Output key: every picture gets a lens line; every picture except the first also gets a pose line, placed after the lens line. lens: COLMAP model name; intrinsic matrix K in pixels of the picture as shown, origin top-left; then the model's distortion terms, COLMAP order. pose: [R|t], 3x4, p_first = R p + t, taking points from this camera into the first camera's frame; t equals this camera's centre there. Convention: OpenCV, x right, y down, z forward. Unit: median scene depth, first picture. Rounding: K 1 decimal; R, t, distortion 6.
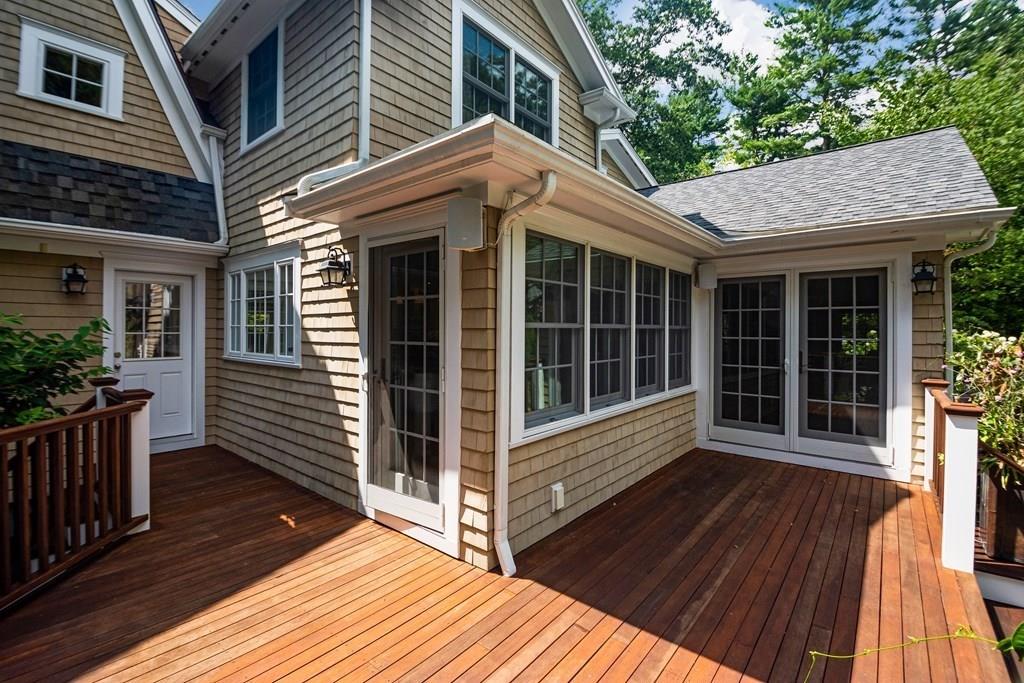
lens RADIAL K [[457.3, 0, 511.4], [0, 457.3, 328.9], [0, 0, 1]] dist [-0.029632, -0.000398]
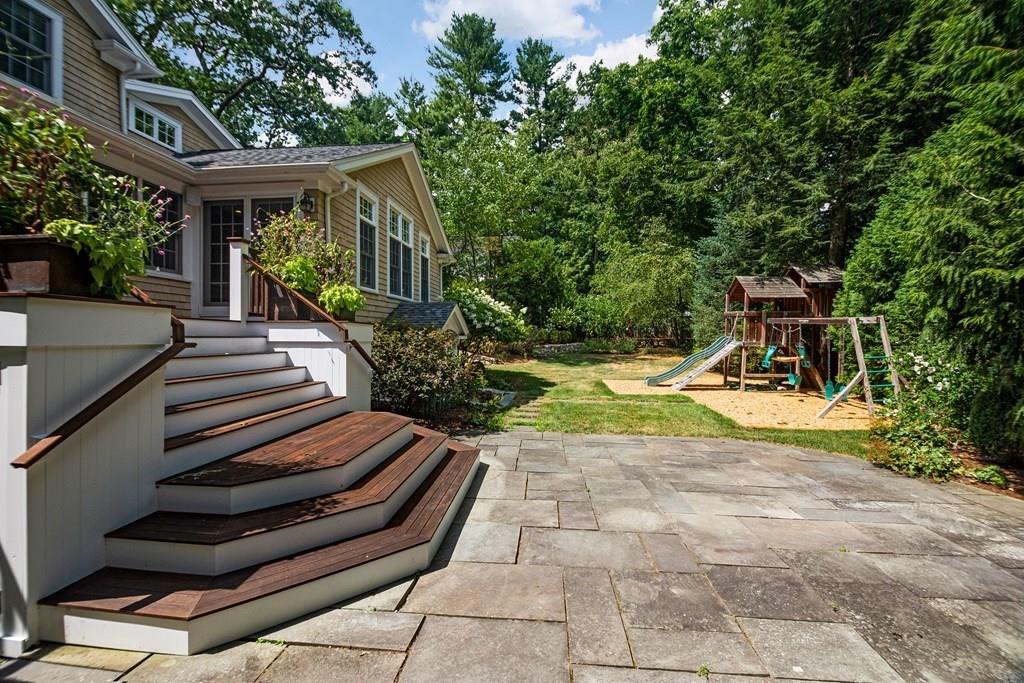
lens RADIAL K [[449.7, 0, 513.3], [0, 449.7, 338.8], [0, 0, 1]] dist [0.001731, -0.013086]
pose [[0.815082, -0.004261, 0.579330, 0.414760], [0.001344, 0.999984, 0.005464, 0.299547], [-0.579345, -0.003675, 0.815074, -0.663824]]
